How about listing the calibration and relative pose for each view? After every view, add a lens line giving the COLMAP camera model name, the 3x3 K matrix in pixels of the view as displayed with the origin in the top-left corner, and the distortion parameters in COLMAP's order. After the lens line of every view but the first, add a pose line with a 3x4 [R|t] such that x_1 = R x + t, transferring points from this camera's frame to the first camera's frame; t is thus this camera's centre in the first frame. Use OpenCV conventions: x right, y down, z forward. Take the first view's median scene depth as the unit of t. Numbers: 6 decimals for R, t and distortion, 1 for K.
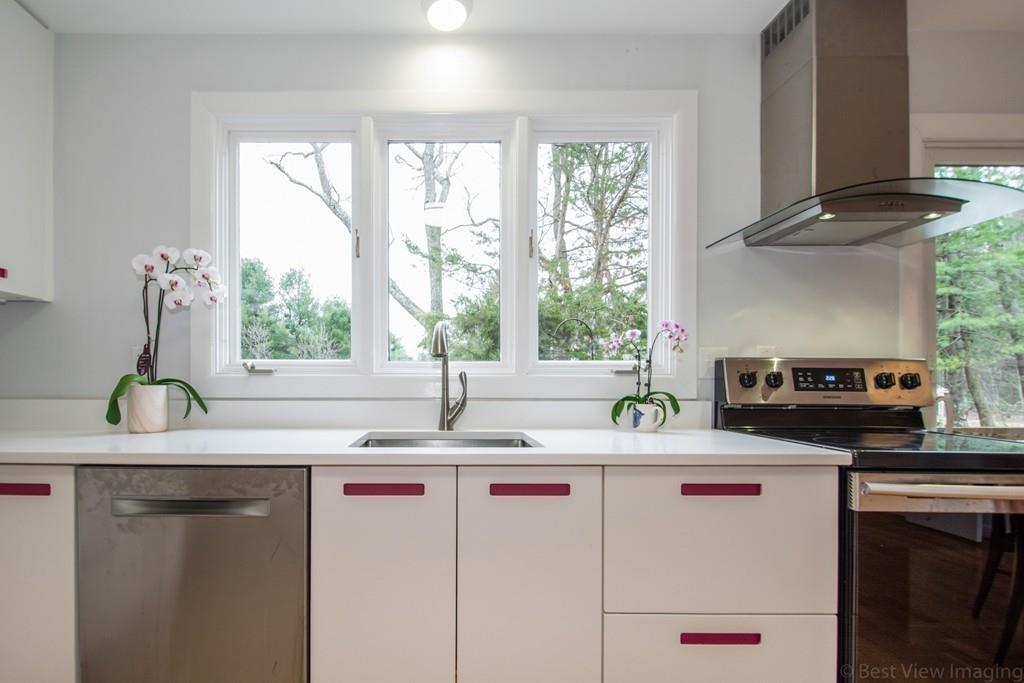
lens RADIAL K [[484.1, 0, 473.1], [0, 484.1, 387.0], [0, 0, 1]] dist [-0.000356, 0.000265]
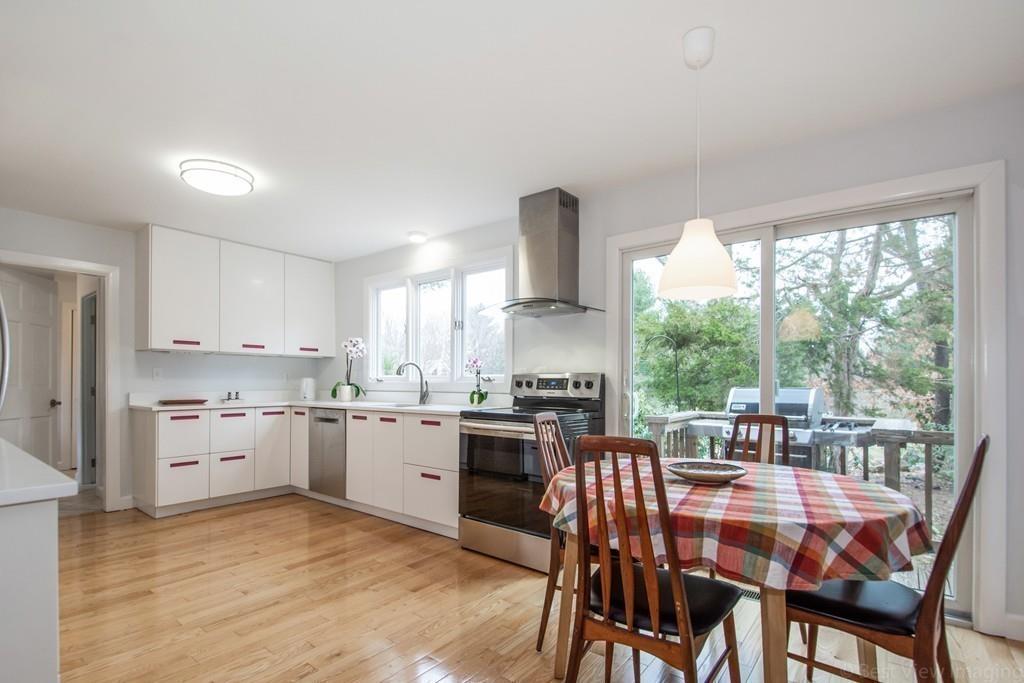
lens RADIAL K [[481.0, 0, 546.9], [0, 481.0, 384.0], [0, 0, 1]] dist [0.000377, 0.000078]
pose [[0.813858, 0.001871, -0.581060, 1.989323], [-0.007796, 0.999940, -0.007700, 0.001524], [0.581011, 0.010796, 0.813824, -0.655923]]
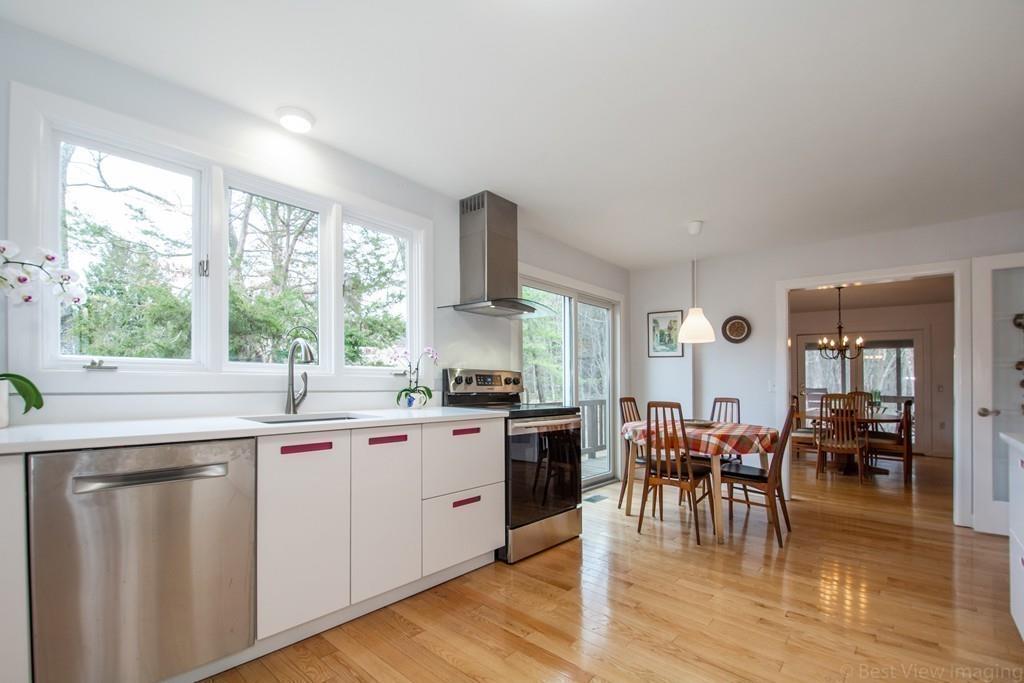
lens RADIAL K [[468.3, 0, 514.2], [0, 468.3, 367.1], [0, 0, 1]] dist [-0.000396, -0.000006]
pose [[0.654141, 0.030423, 0.755761, -0.698009], [0.000731, 0.999165, -0.040854, 0.009814], [-0.756373, 0.027277, 0.653572, -0.391365]]
